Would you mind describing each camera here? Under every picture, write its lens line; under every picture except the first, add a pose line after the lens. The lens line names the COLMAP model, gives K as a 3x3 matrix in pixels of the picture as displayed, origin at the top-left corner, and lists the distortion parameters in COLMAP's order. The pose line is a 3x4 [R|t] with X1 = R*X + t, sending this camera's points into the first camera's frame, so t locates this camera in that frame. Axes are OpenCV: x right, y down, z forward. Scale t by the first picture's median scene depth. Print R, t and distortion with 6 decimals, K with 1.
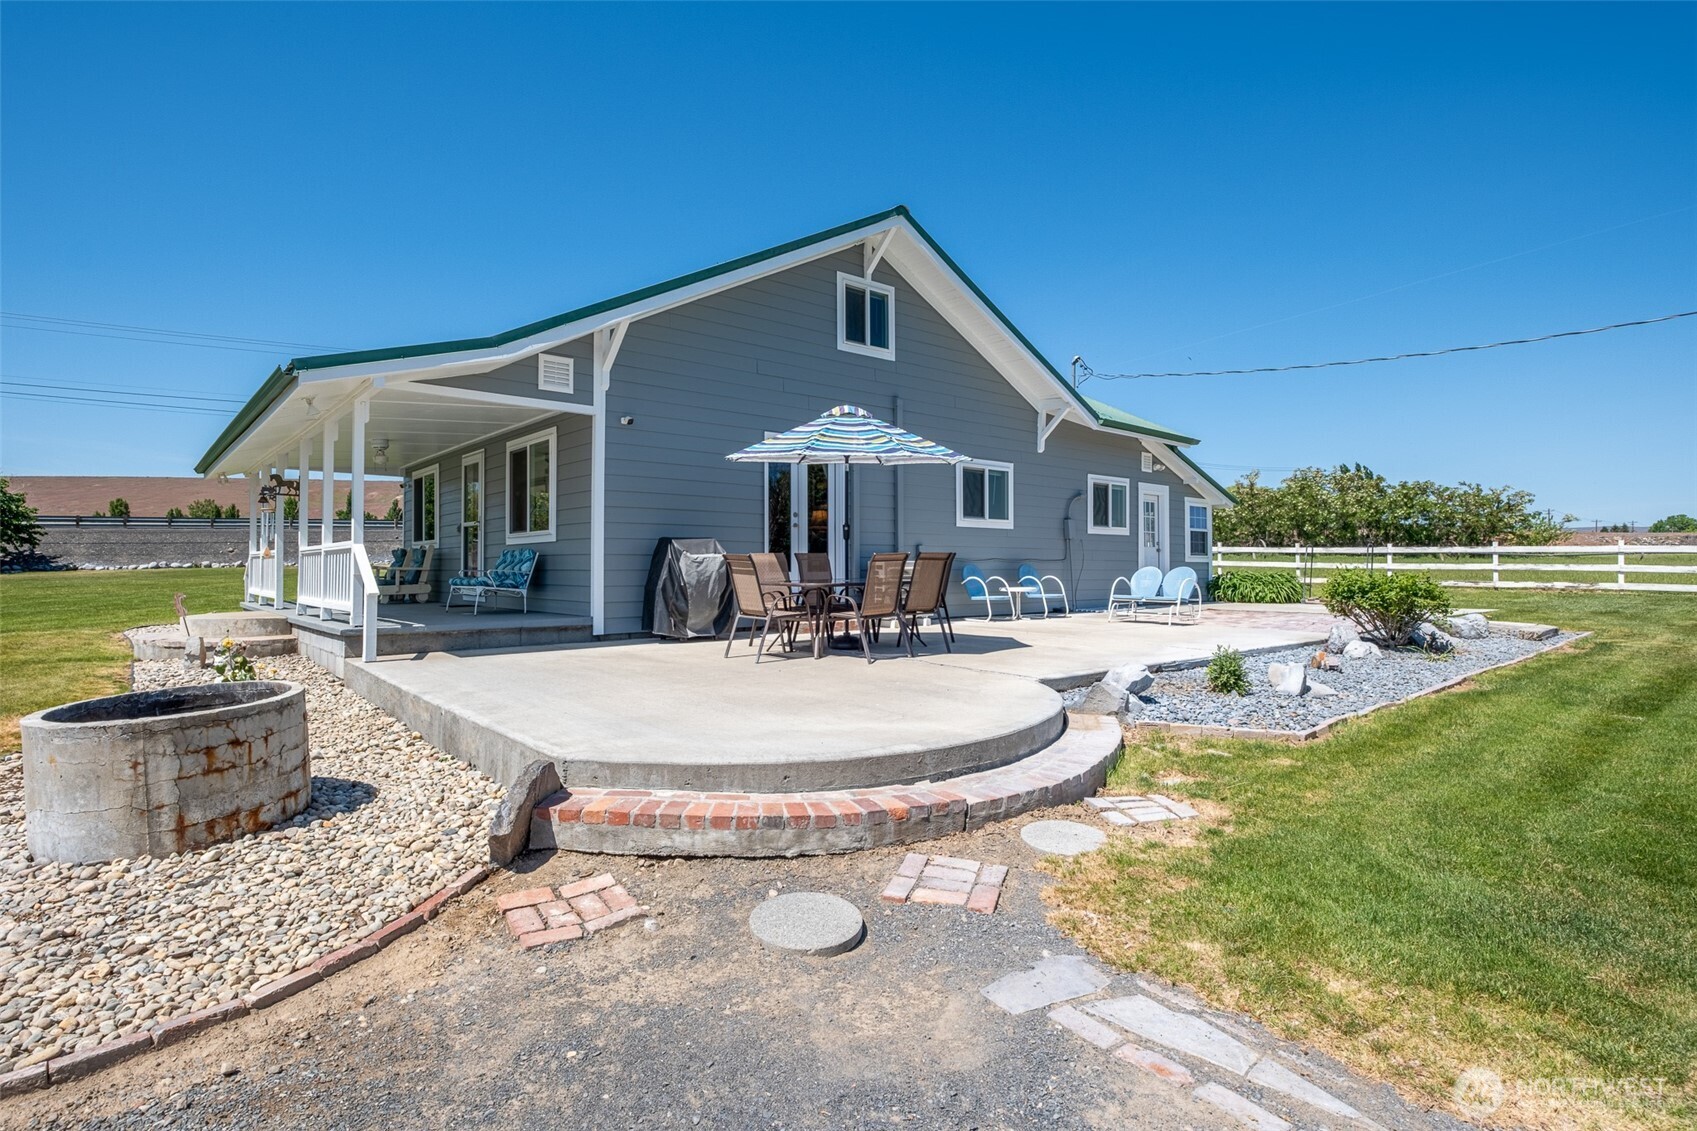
lens RADIAL K [[853.0, 0, 851.0], [0, 853.0, 557.4], [0, 0, 1]] dist [-0.000487, 0.000850]
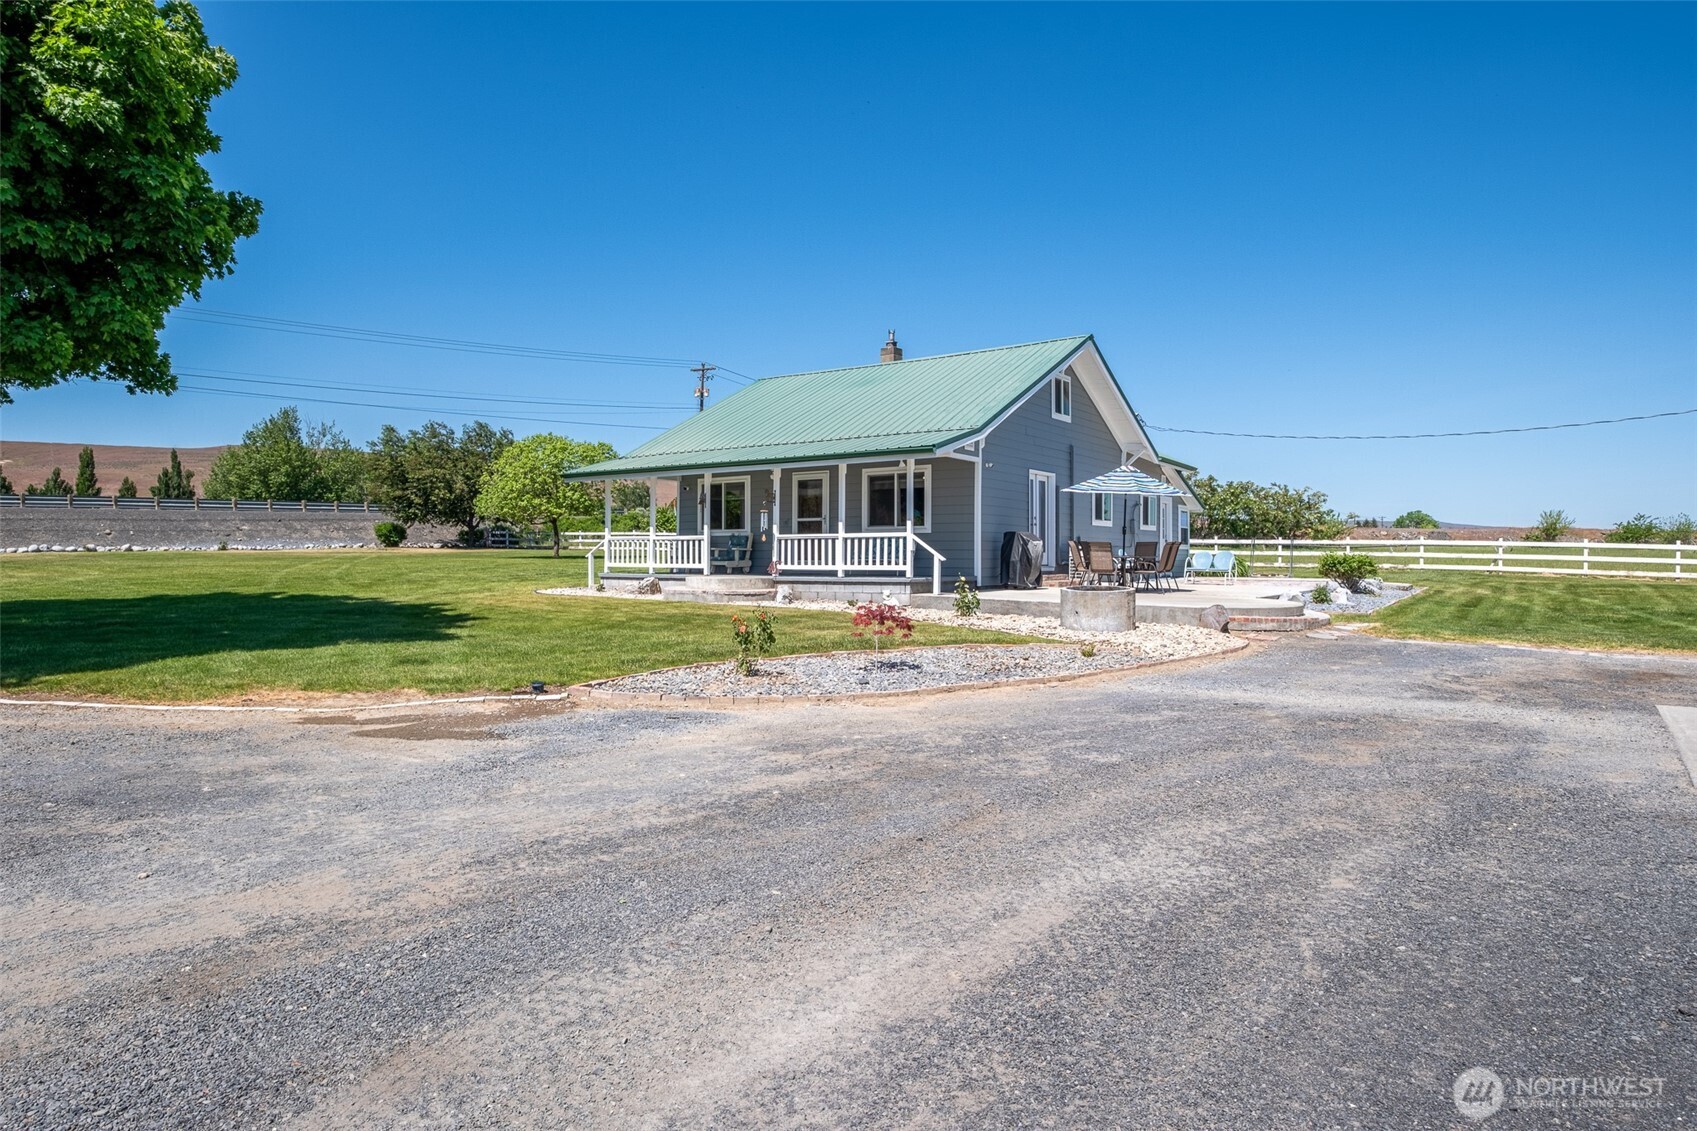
lens RADIAL K [[982.4, 0, 847.3], [0, 982.4, 553.6], [0, 0, 1]] dist [0.001599, 0.000353]
pose [[0.969261, 0.004338, 0.245995, -0.535690], [-0.006129, 0.999960, 0.006512, 0.005244], [-0.245957, -0.007820, 0.969249, -0.462599]]
